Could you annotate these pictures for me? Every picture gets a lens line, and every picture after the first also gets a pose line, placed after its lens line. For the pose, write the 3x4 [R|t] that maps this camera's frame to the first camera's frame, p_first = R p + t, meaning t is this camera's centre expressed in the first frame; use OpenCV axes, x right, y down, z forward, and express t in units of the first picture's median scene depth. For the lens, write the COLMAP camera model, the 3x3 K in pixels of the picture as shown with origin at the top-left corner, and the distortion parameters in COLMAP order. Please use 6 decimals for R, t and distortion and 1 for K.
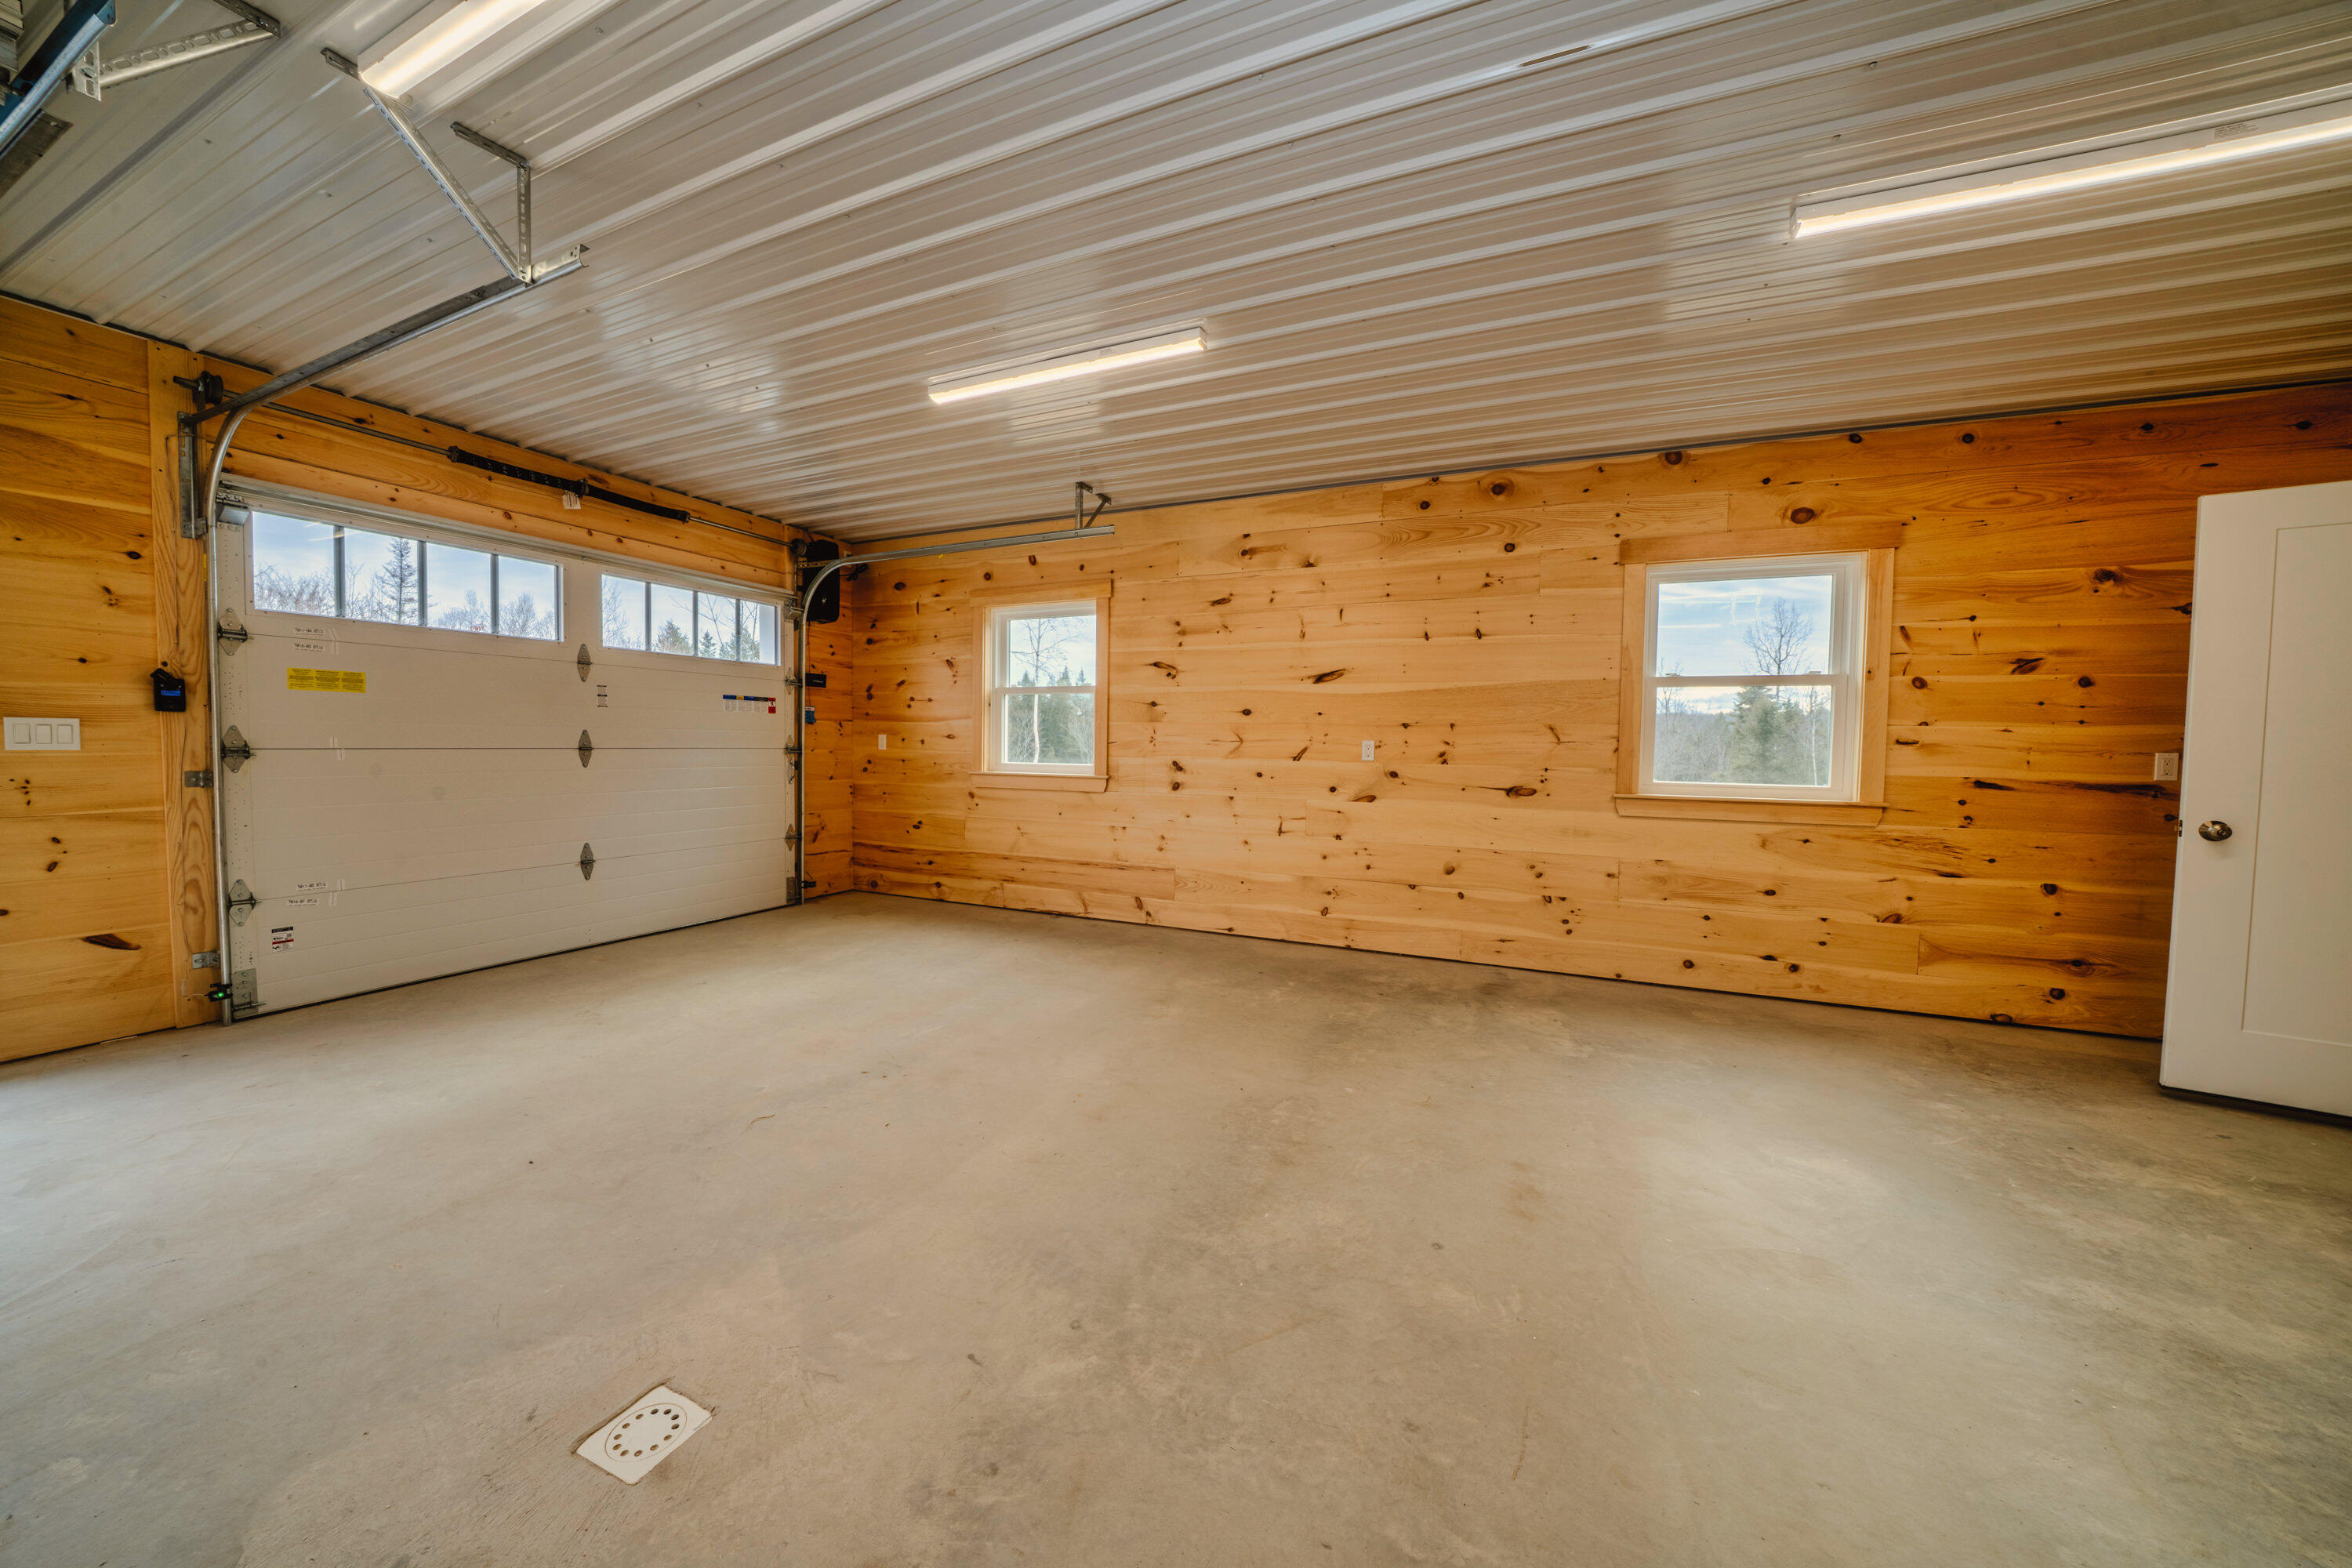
lens RADIAL K [[815.0, 0, 1160.5], [0, 815.0, 780.5], [0, 0, 1]] dist [-0.024278, 0.000024]
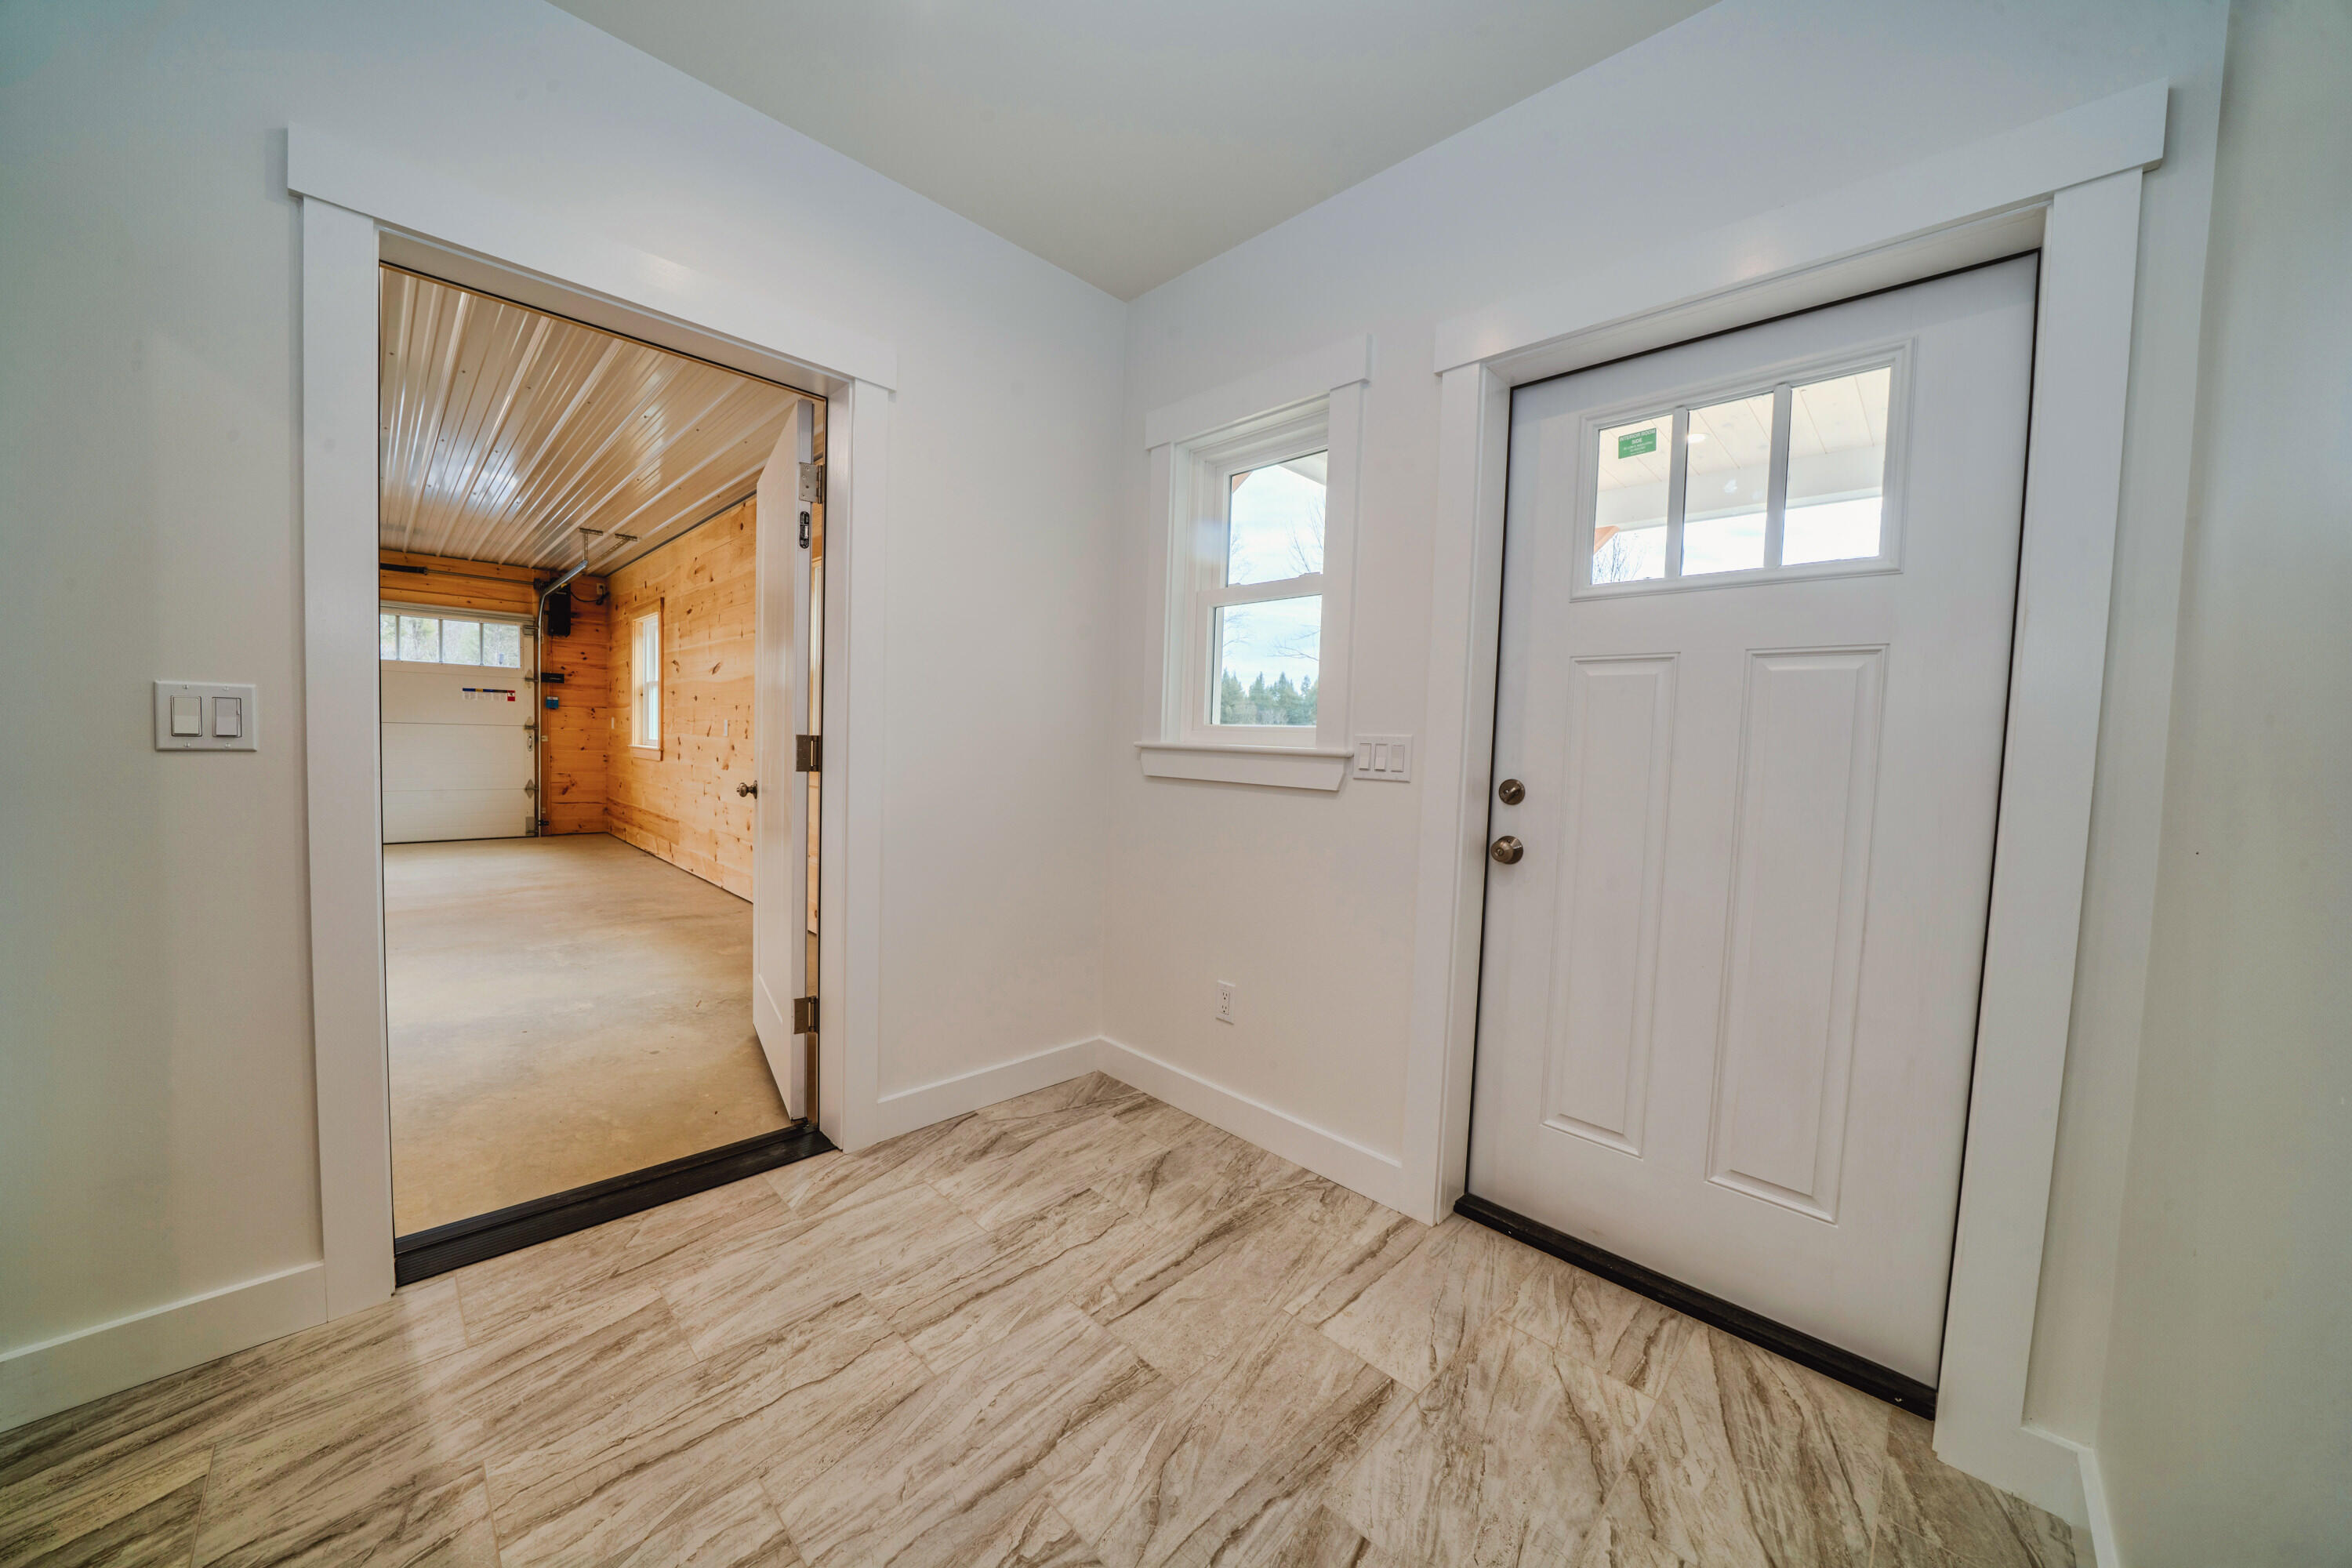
lens RADIAL K [[815.0, 0, 1160.5], [0, 815.0, 780.5], [0, 0, 1]] dist [-0.024278, 0.000024]
pose [[0.937359, 0.032905, -0.346807, 1.073558], [-0.033556, 0.999428, 0.004129, 0.012895], [0.346745, 0.007767, 0.937927, 0.063812]]
